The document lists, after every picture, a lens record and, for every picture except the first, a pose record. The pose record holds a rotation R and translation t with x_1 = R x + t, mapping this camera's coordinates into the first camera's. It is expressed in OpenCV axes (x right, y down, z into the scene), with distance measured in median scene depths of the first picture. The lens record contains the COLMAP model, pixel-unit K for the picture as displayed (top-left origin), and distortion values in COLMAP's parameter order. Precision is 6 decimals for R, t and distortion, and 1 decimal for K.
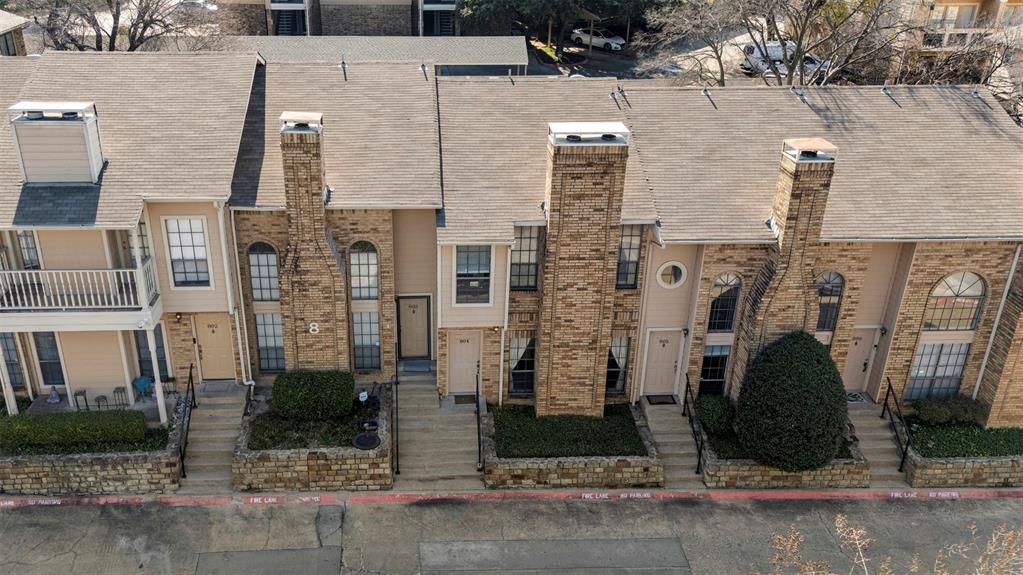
lens RADIAL K [[835.8, 0, 531.1], [0, 835.8, 284.4], [0, 0, 1]] dist [0.006374, 0.005664]
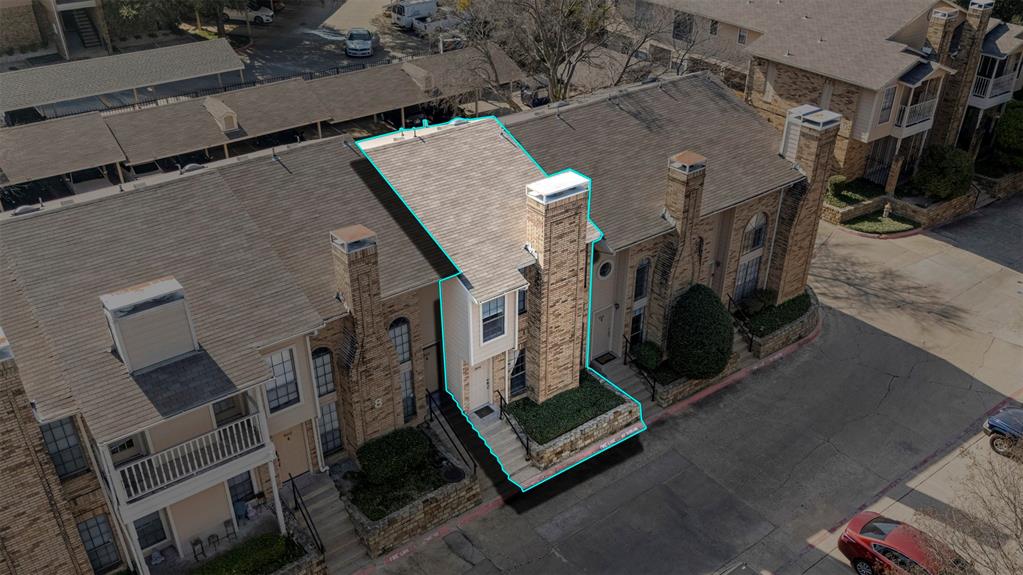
lens RADIAL K [[835.8, 0, 531.1], [0, 835.8, 284.4], [0, 0, 1]] dist [0.006374, 0.005664]
pose [[0.827506, -0.289521, 0.481053, -0.590709], [0.226852, 0.956153, 0.185229, -0.267947], [-0.513588, -0.044151, 0.856900, -0.084353]]
